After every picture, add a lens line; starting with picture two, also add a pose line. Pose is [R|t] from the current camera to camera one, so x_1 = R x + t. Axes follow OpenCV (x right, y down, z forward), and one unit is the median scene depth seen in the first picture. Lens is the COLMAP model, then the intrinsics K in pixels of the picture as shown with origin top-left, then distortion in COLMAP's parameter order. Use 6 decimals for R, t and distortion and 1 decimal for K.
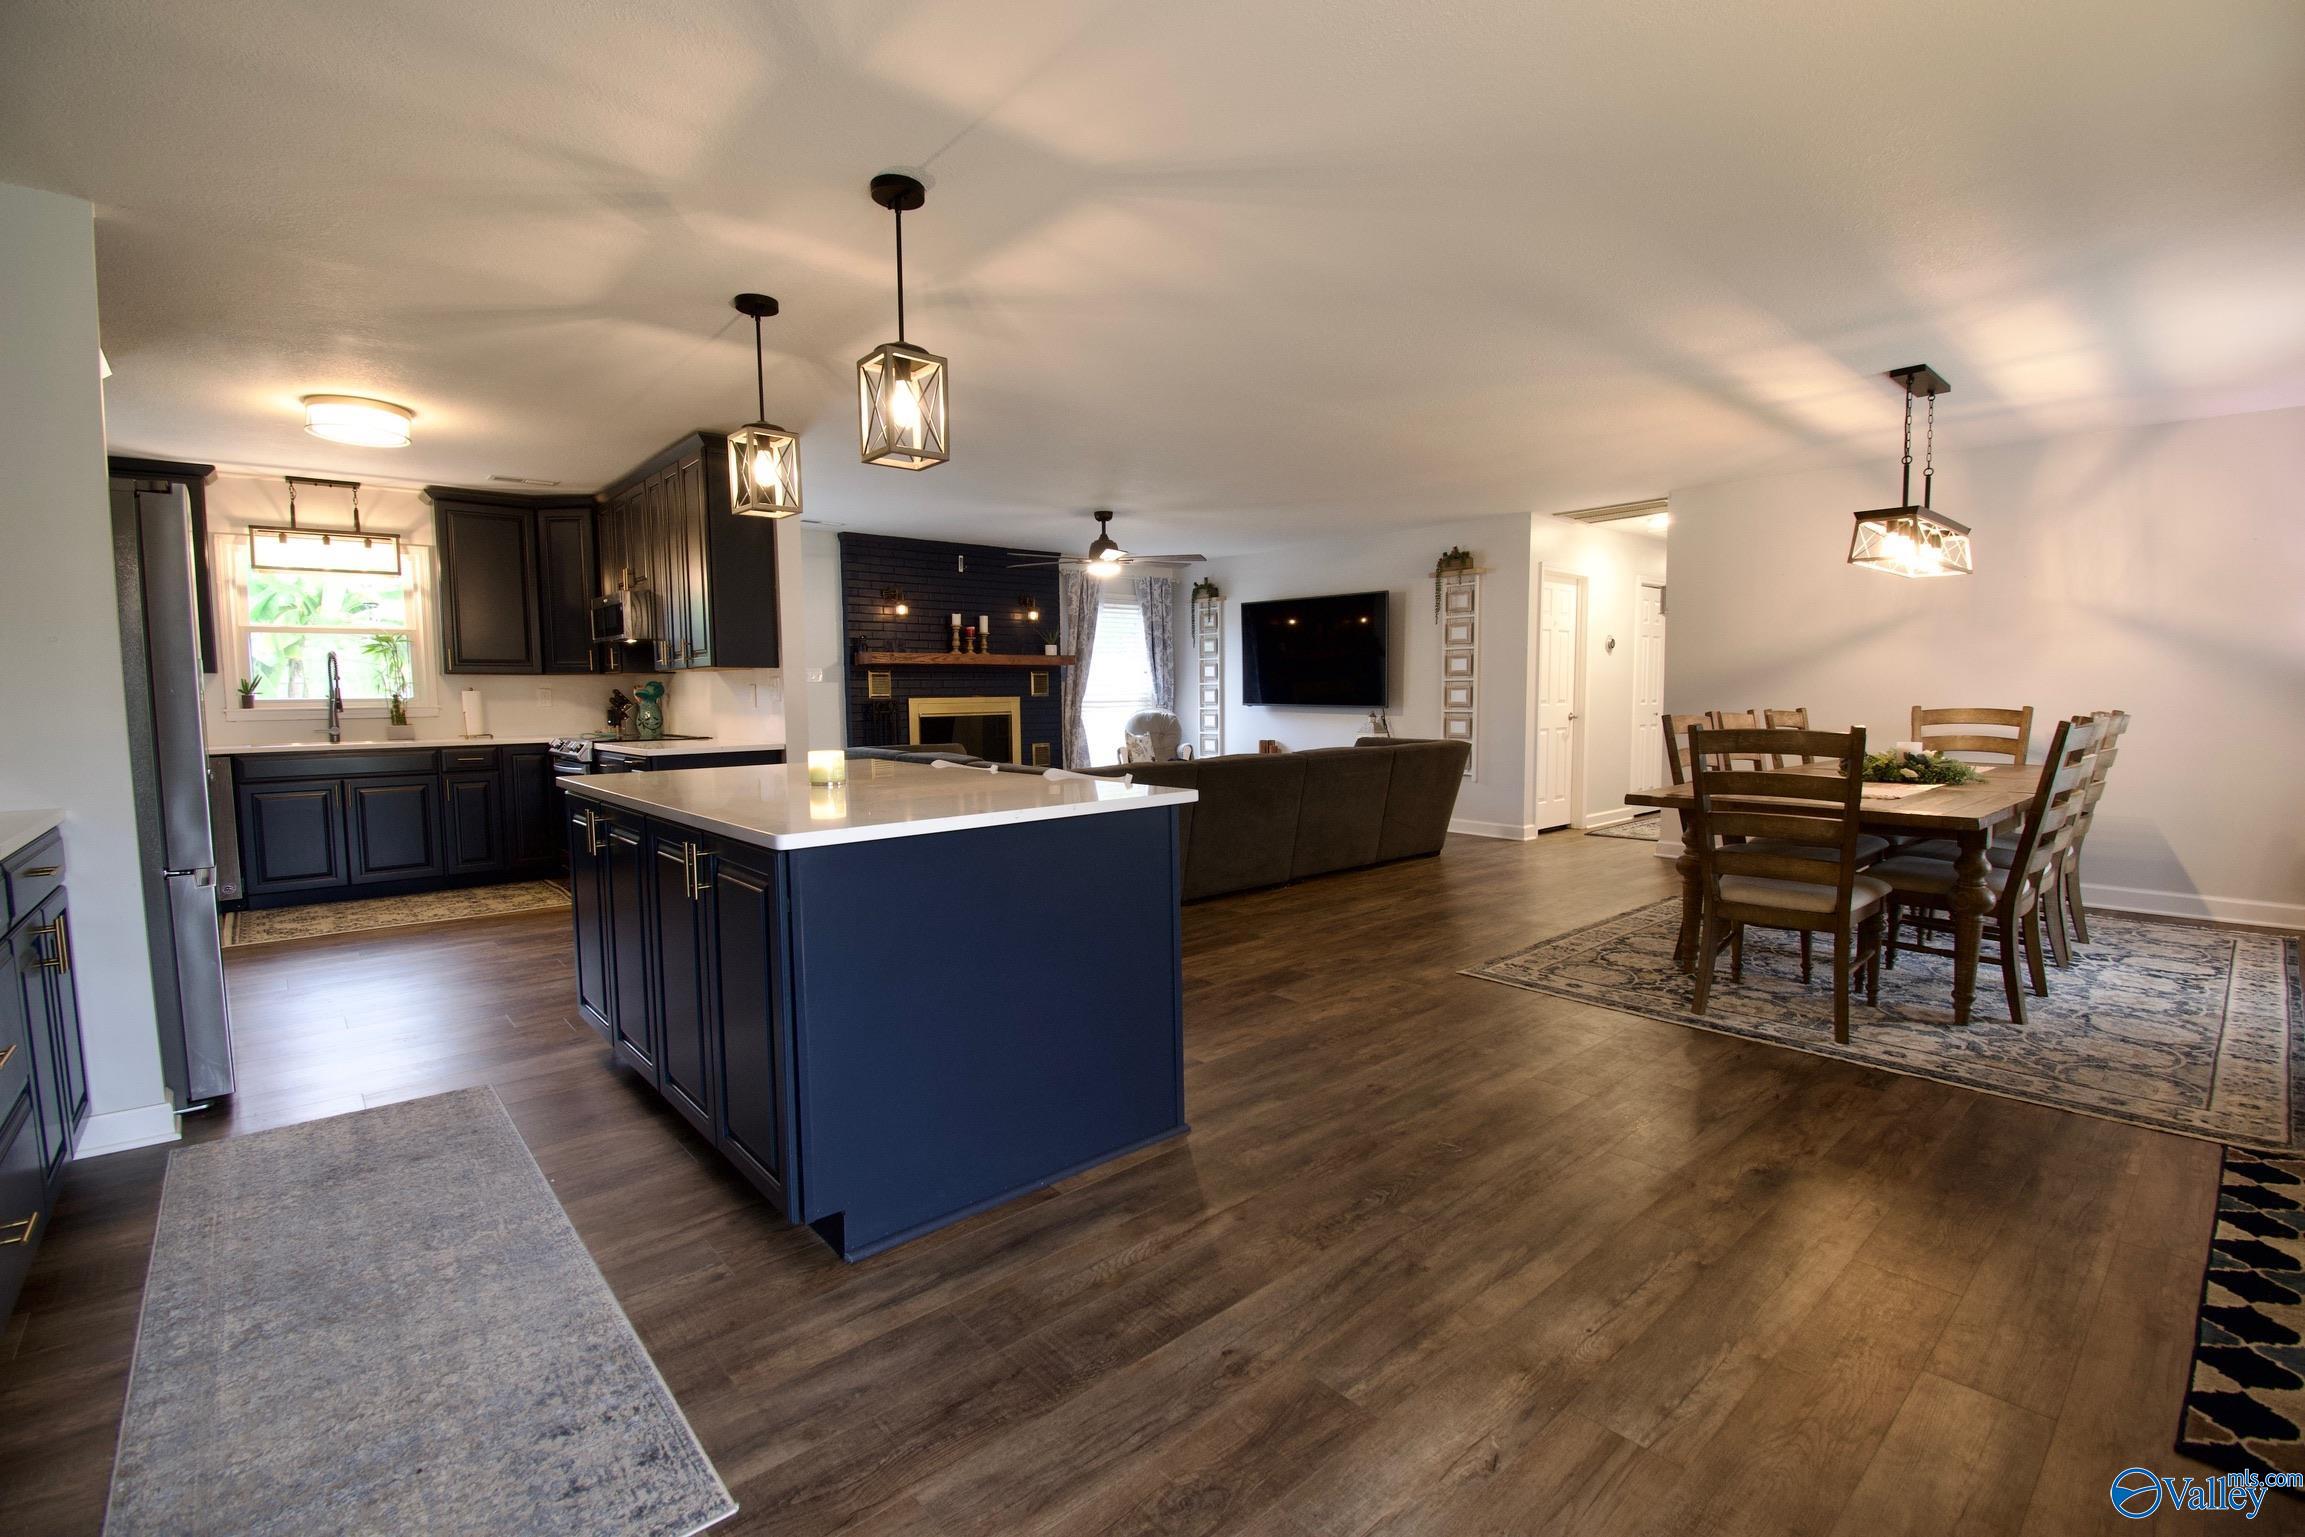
lens RADIAL K [[1012.4, 0, 1161.2], [0, 1012.4, 770.2], [0, 0, 1]] dist [0.019490, -0.025594]
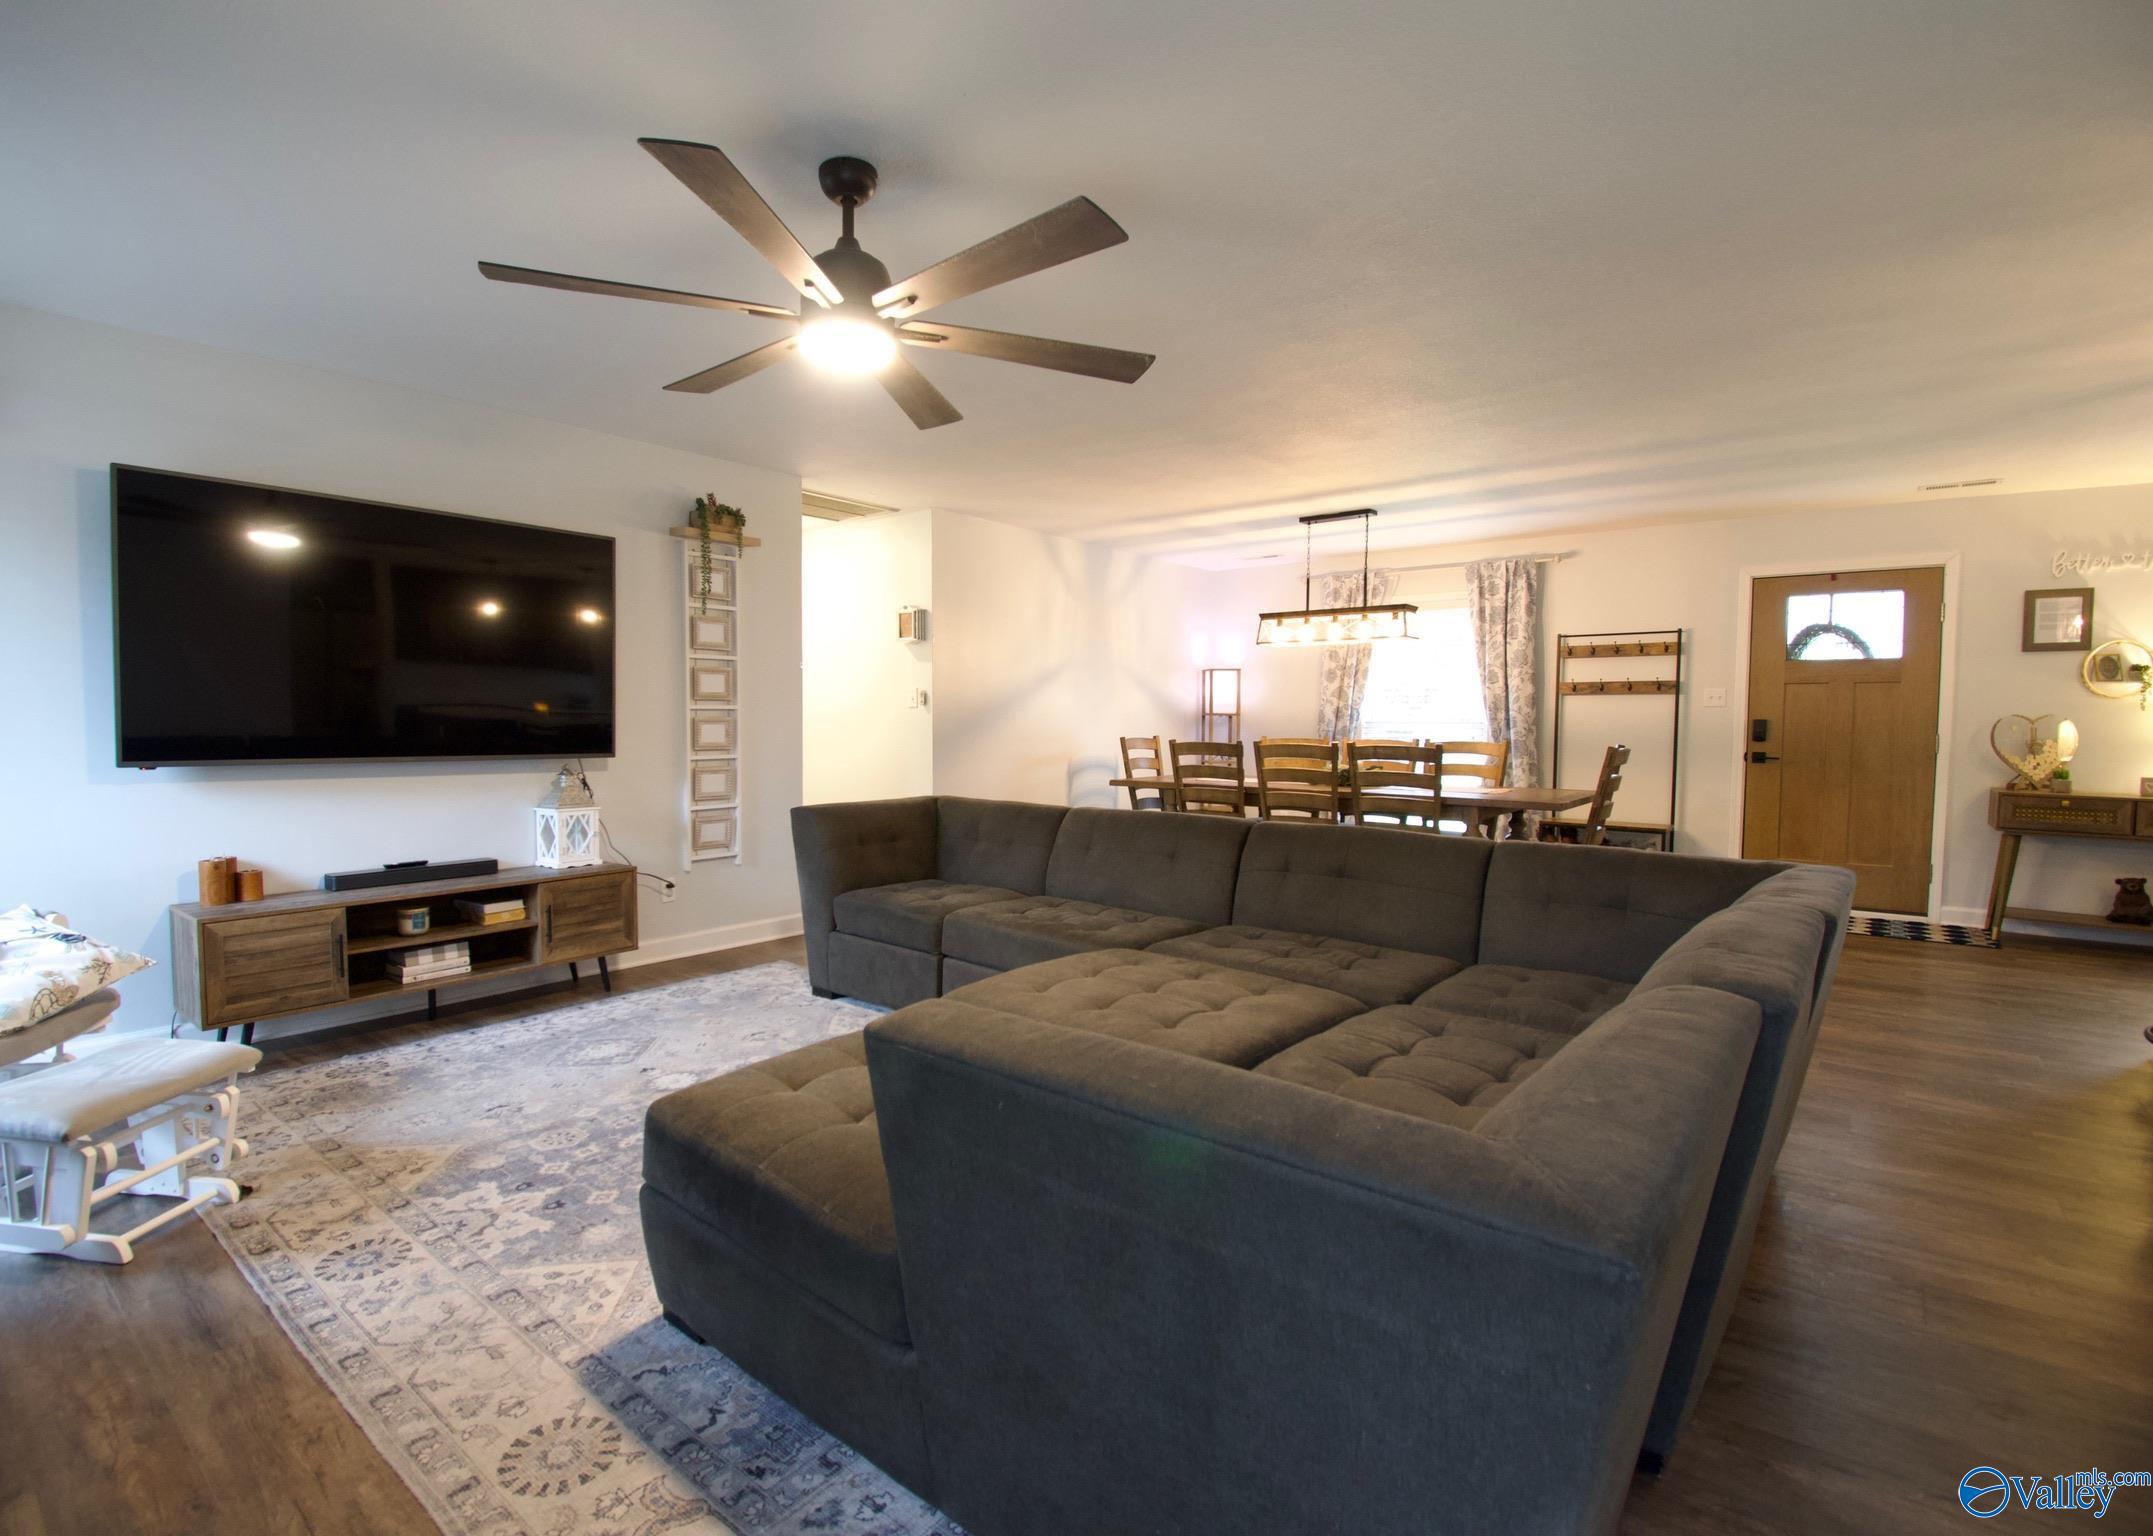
lens RADIAL K [[1013.3, 0, 1008.5], [0, 1013.3, 767.8], [0, 0, 1]] dist [0.020601, -0.027850]
pose [[-0.139209, -0.041613, 0.989388, -0.465929], [0.077941, 0.995557, 0.052839, -0.092180], [-0.987191, 0.084469, -0.135347, 1.180076]]
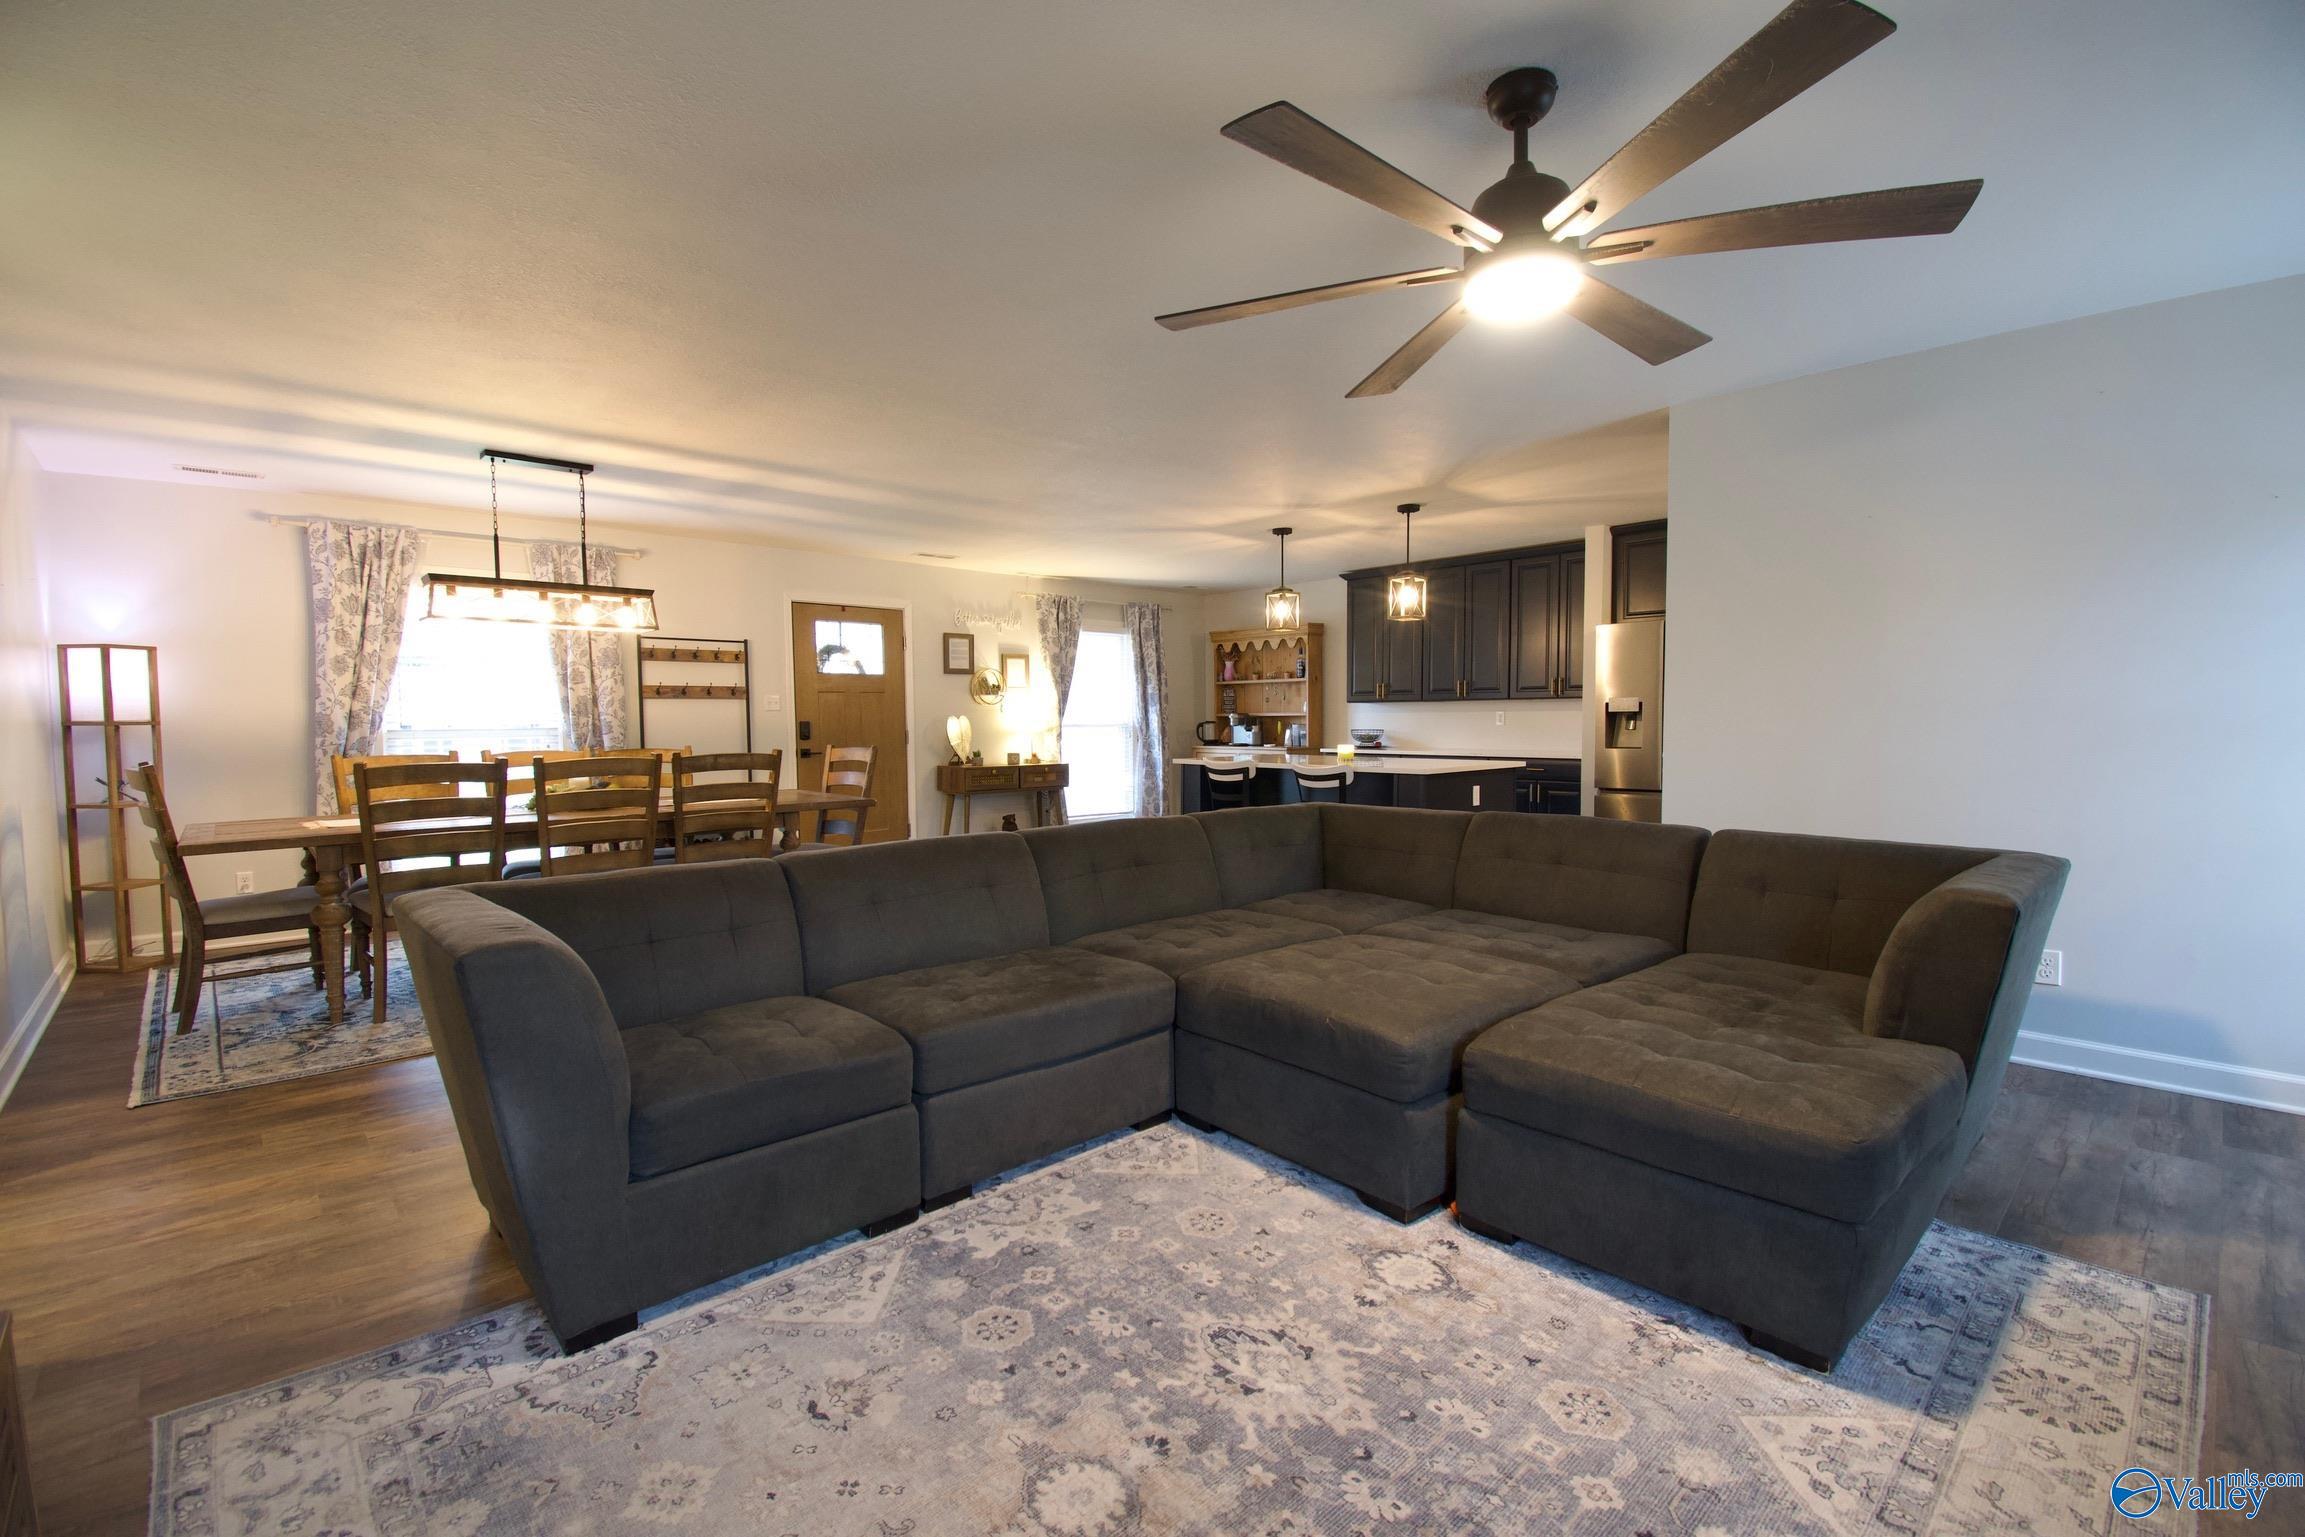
lens RADIAL K [[1012.4, 0, 1161.2], [0, 1012.4, 770.2], [0, 0, 1]] dist [0.019490, -0.025594]
pose [[-0.999199, 0.019349, -0.035041, 0.068184], [0.014531, 0.991026, 0.132879, -0.125624], [0.037298, 0.132264, -0.990513, 1.523402]]
